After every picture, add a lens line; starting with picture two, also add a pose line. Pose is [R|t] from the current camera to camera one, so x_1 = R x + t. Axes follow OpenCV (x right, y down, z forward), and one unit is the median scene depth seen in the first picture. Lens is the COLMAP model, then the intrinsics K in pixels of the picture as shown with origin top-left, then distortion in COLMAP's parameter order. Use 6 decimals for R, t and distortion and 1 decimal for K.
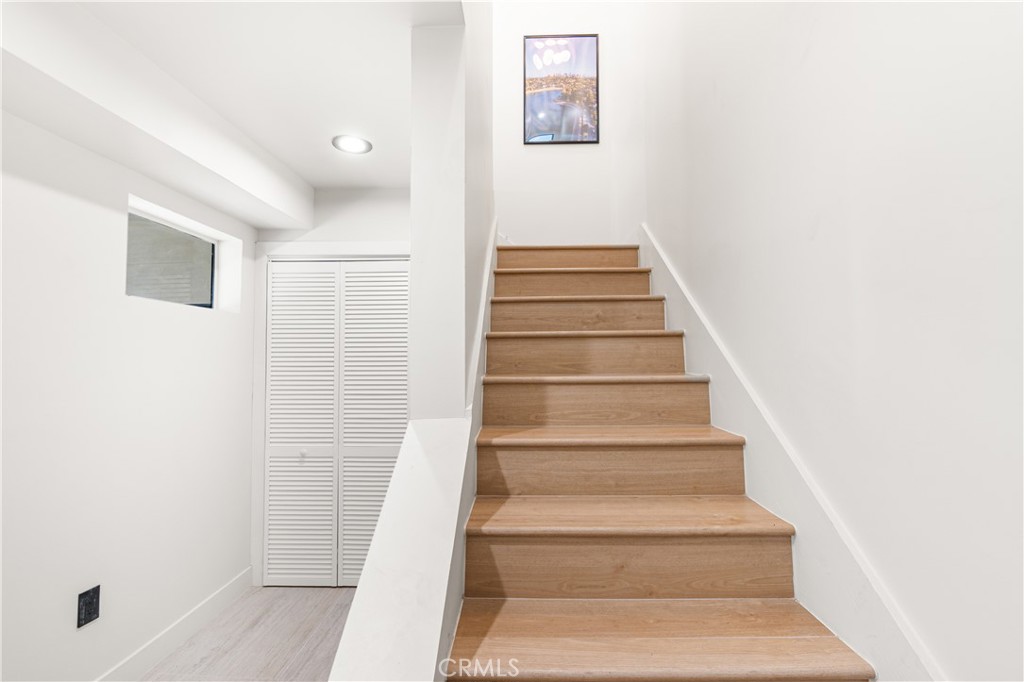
lens RADIAL K [[449.8, 0, 518.6], [0, 449.8, 338.6], [0, 0, 1]] dist [-0.026676, 0.000076]
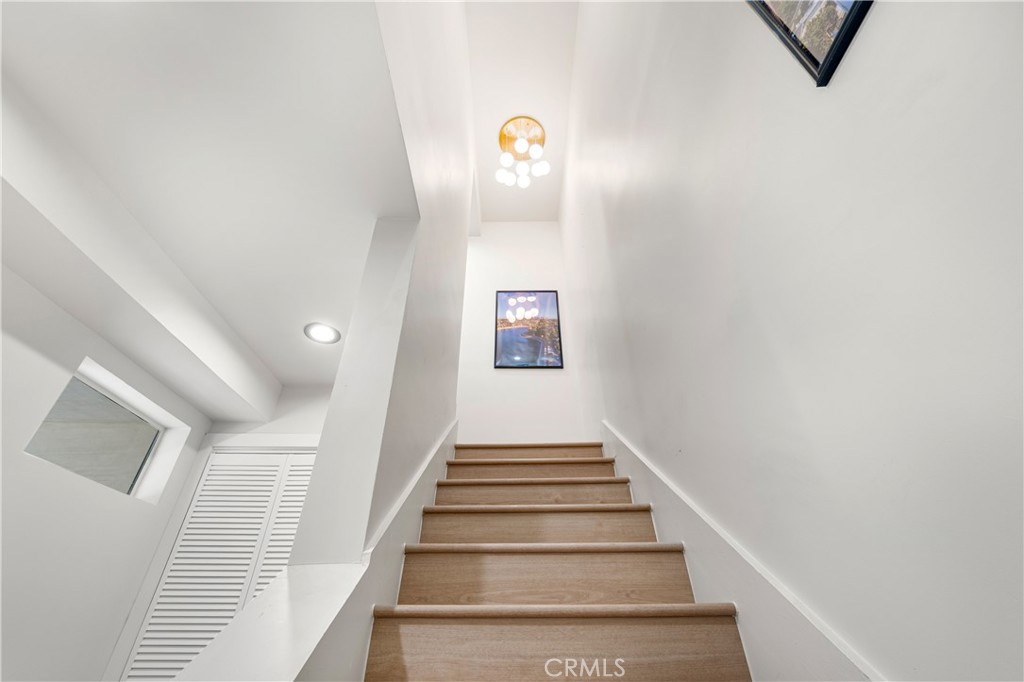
lens RADIAL K [[442.0, 0, 513.0], [0, 442.0, 326.7], [0, 0, 1]] dist [-0.010219, 0.000240]
pose [[0.999901, -0.000154, 0.014074, 0.075599], [0.007967, 0.830505, -0.556954, 0.149819], [-0.011603, 0.557011, 0.830424, 0.078360]]
